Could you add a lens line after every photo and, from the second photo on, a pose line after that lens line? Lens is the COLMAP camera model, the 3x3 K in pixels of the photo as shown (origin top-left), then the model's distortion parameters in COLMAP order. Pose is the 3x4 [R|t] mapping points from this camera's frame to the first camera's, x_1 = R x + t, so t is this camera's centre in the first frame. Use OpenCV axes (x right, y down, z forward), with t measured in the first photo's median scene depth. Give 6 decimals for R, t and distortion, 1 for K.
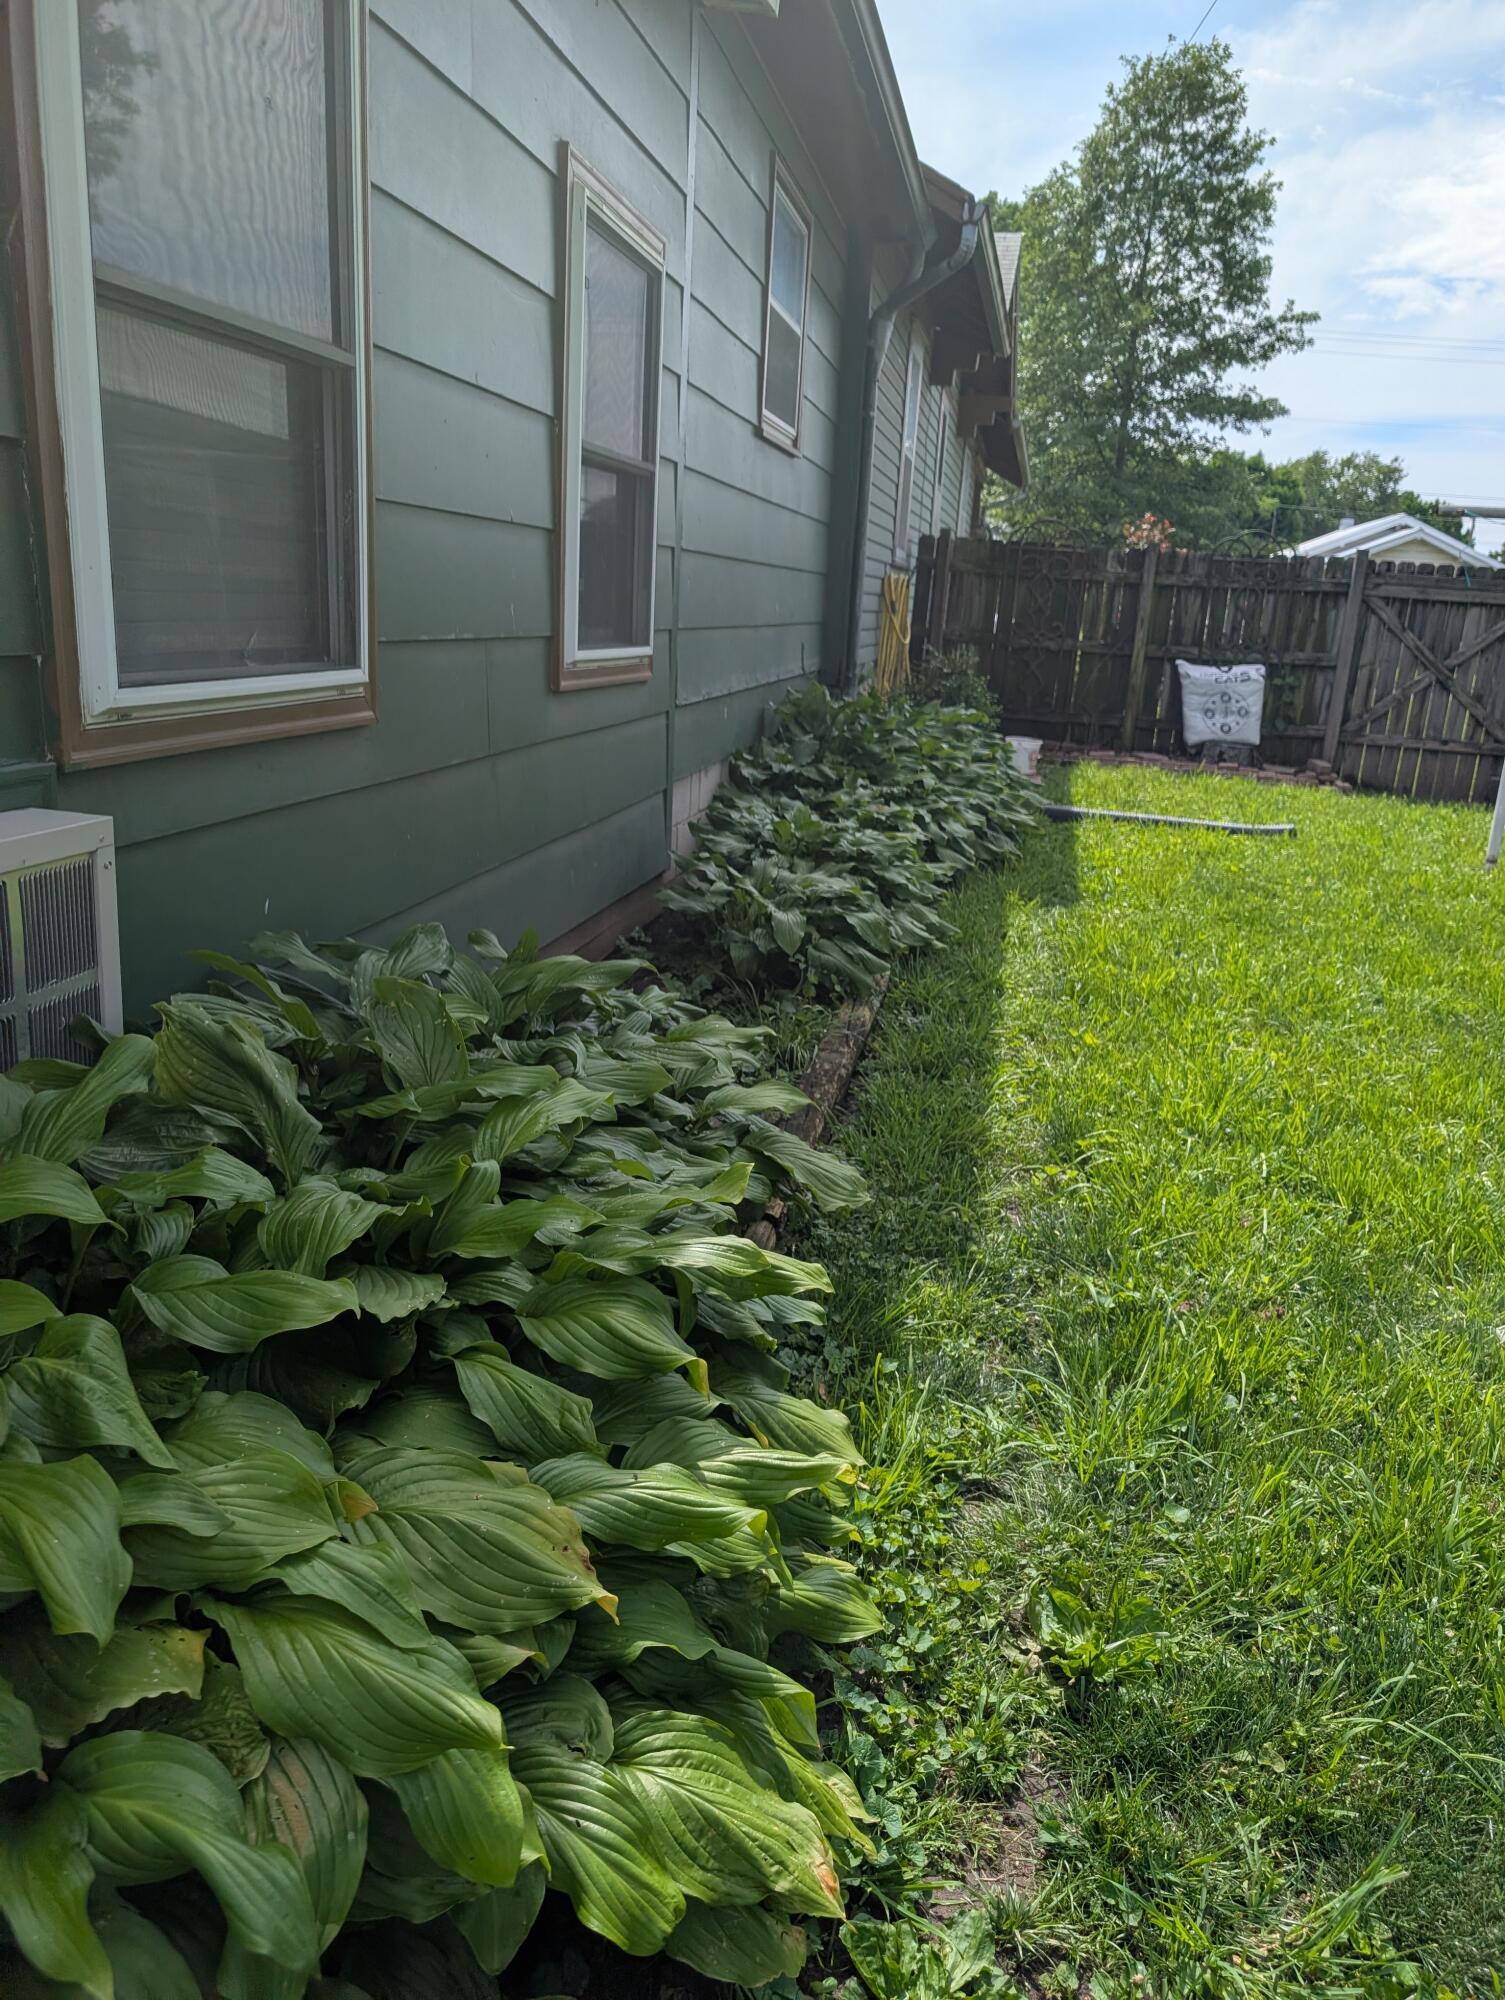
lens RADIAL K [[1511.1, 0, 752.5], [0, 1511.1, 1000.0], [0, 0, 1]] dist [0.001975, 0.028462]
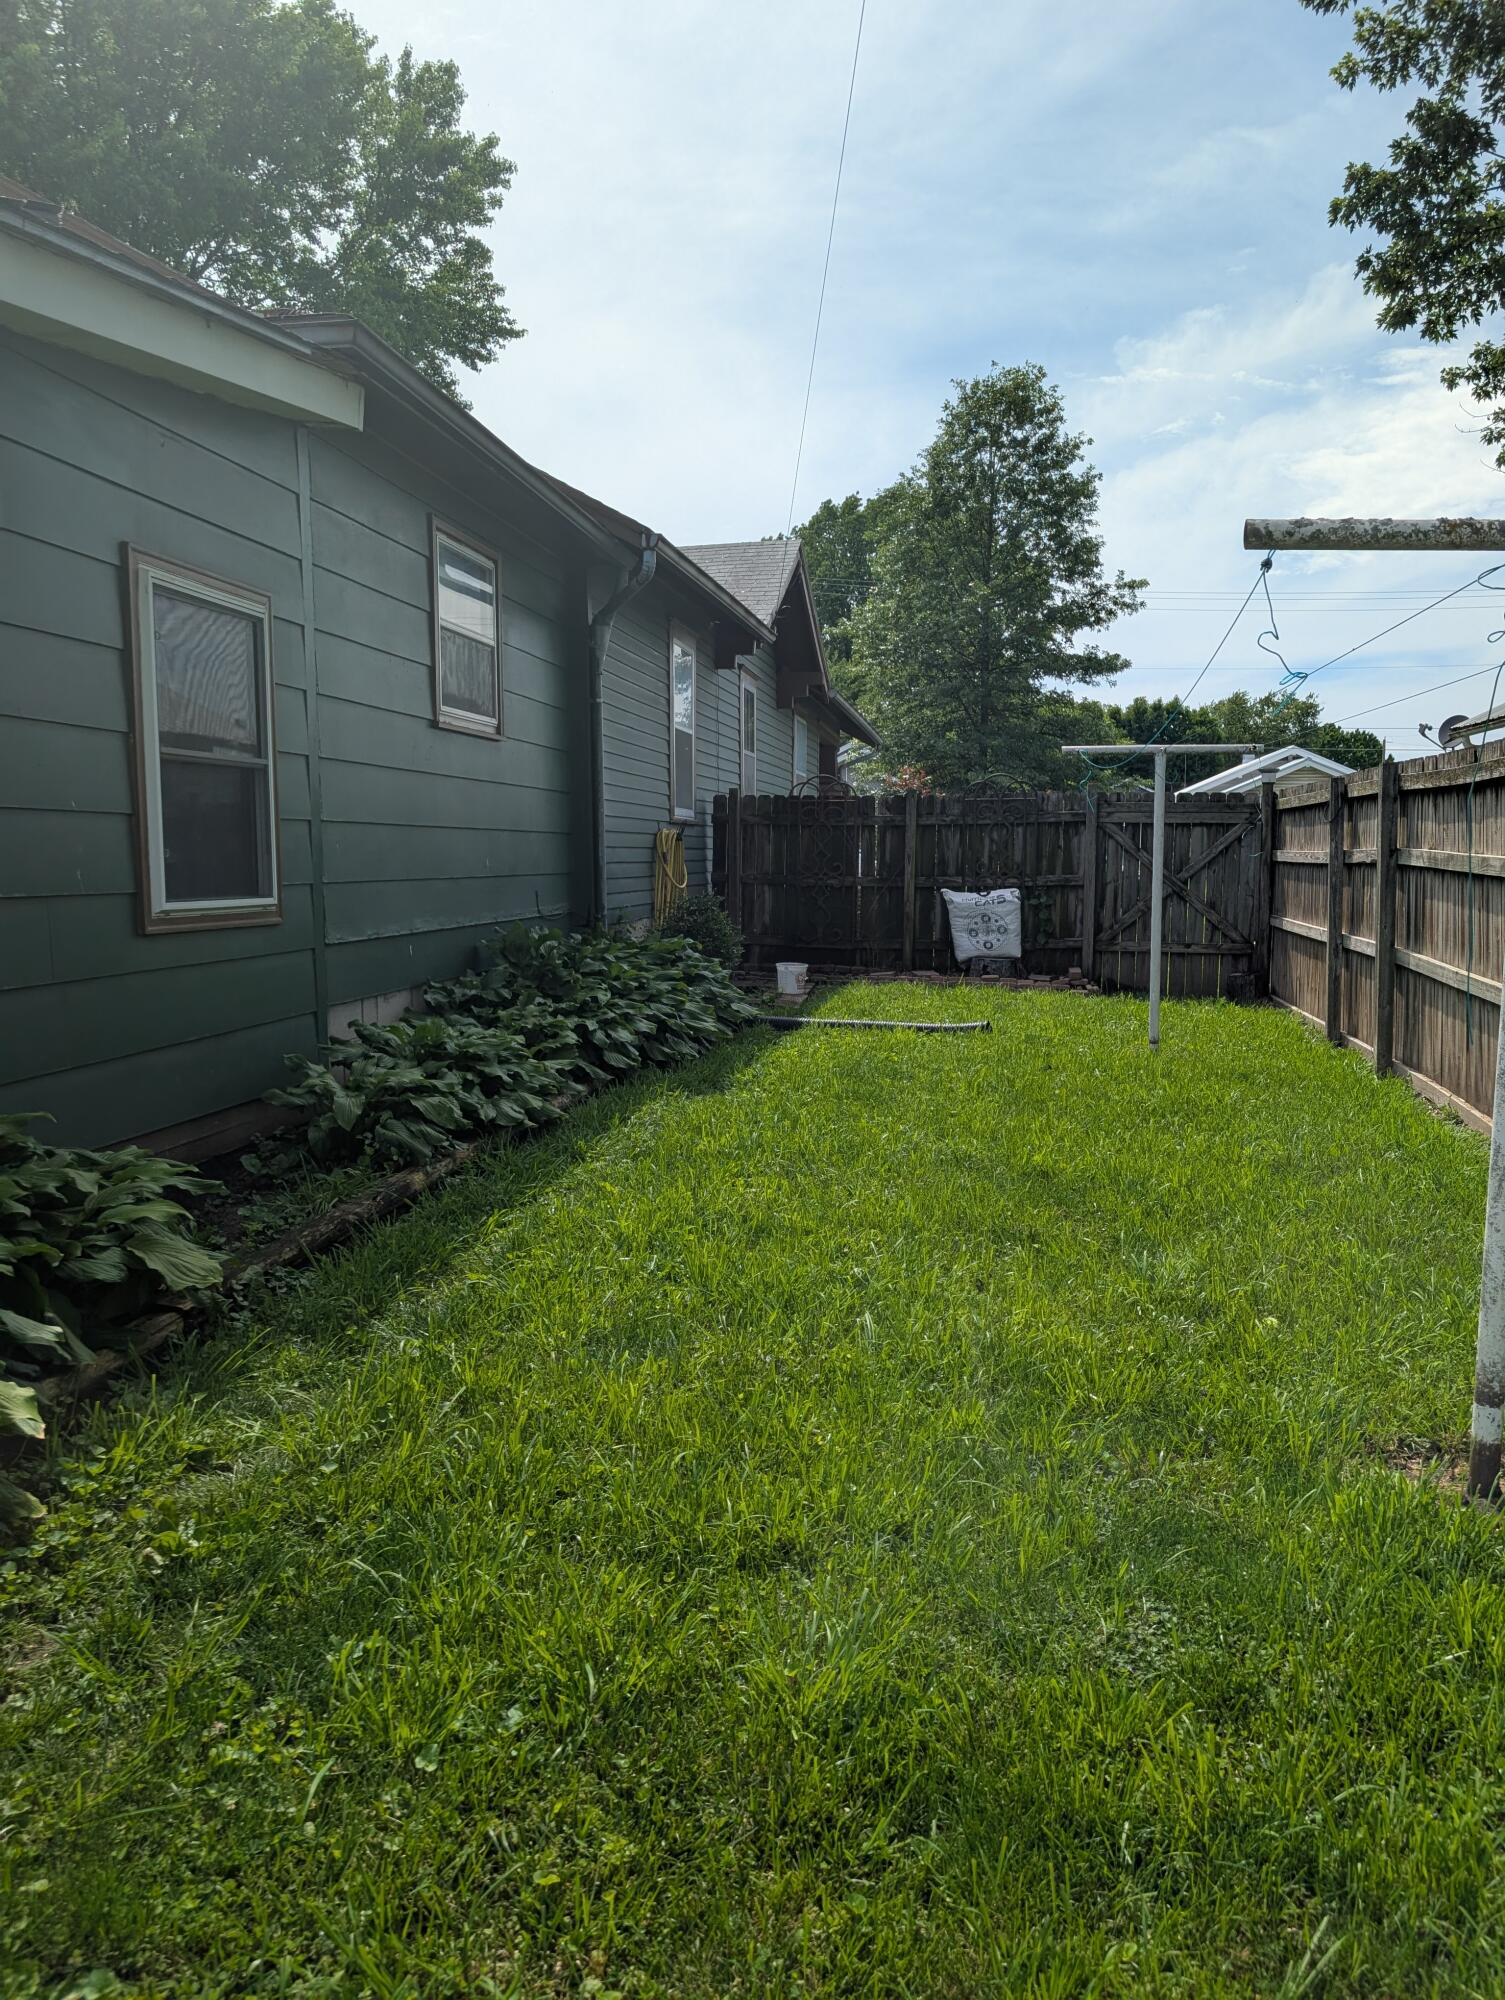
lens RADIAL K [[1493.7, 0, 752.5], [0, 1493.7, 1000.0], [0, 0, 1]] dist [0.069437, -0.107234]
pose [[0.998184, -0.060244, -0.000316, 0.131227], [0.059369, 0.984551, -0.164724, 0.031726], [0.010235, 0.164406, 0.986340, -0.085831]]
